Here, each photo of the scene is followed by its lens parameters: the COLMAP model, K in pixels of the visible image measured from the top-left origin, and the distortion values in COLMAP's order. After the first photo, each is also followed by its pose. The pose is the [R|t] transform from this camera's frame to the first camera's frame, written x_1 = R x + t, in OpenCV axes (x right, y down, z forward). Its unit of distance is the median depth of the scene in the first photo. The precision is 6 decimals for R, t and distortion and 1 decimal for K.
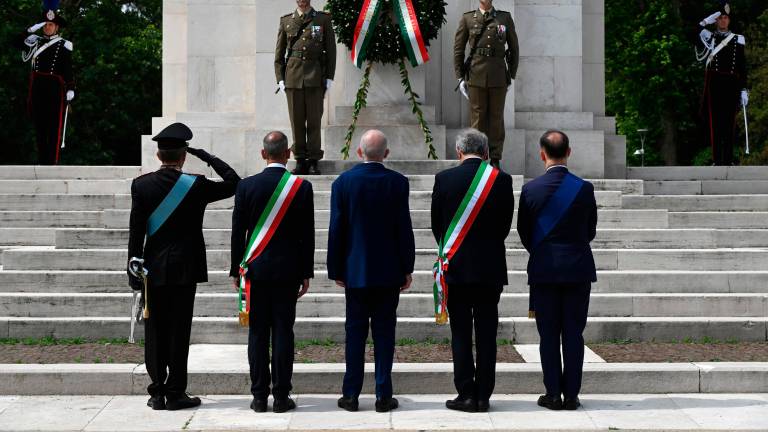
lens RADIAL K [[1562.6, 0, 384.0], [0, 1562.6, 216.0], [0, 0, 1]] dist [0.019038, 0.020098]
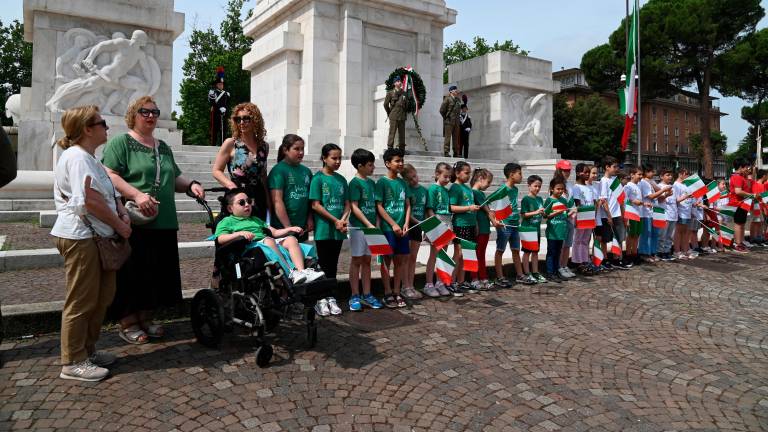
lens RADIAL K [[538.5, 0, 396.1], [0, 538.5, 186.7], [0, 0, 1]] dist [-0.060399, 0.004247]
pose [[0.824725, 0.006957, 0.565491, -0.611795], [-0.007711, 0.999970, -0.001056, 0.028930], [-0.565481, -0.003490, 0.824754, 0.341313]]
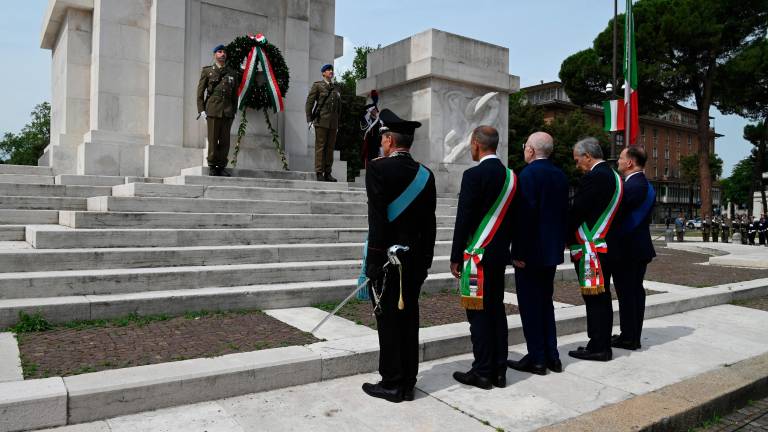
lens RADIAL K [[562.0, 0, 370.2], [0, 562.0, 227.6], [0, 0, 1]] dist [-0.037575, -0.007506]
pose [[0.823513, -0.002905, 0.567290, -0.270627], [-0.017747, 0.999366, 0.030881, 0.003782], [-0.567020, -0.035499, 0.822939, 0.552980]]
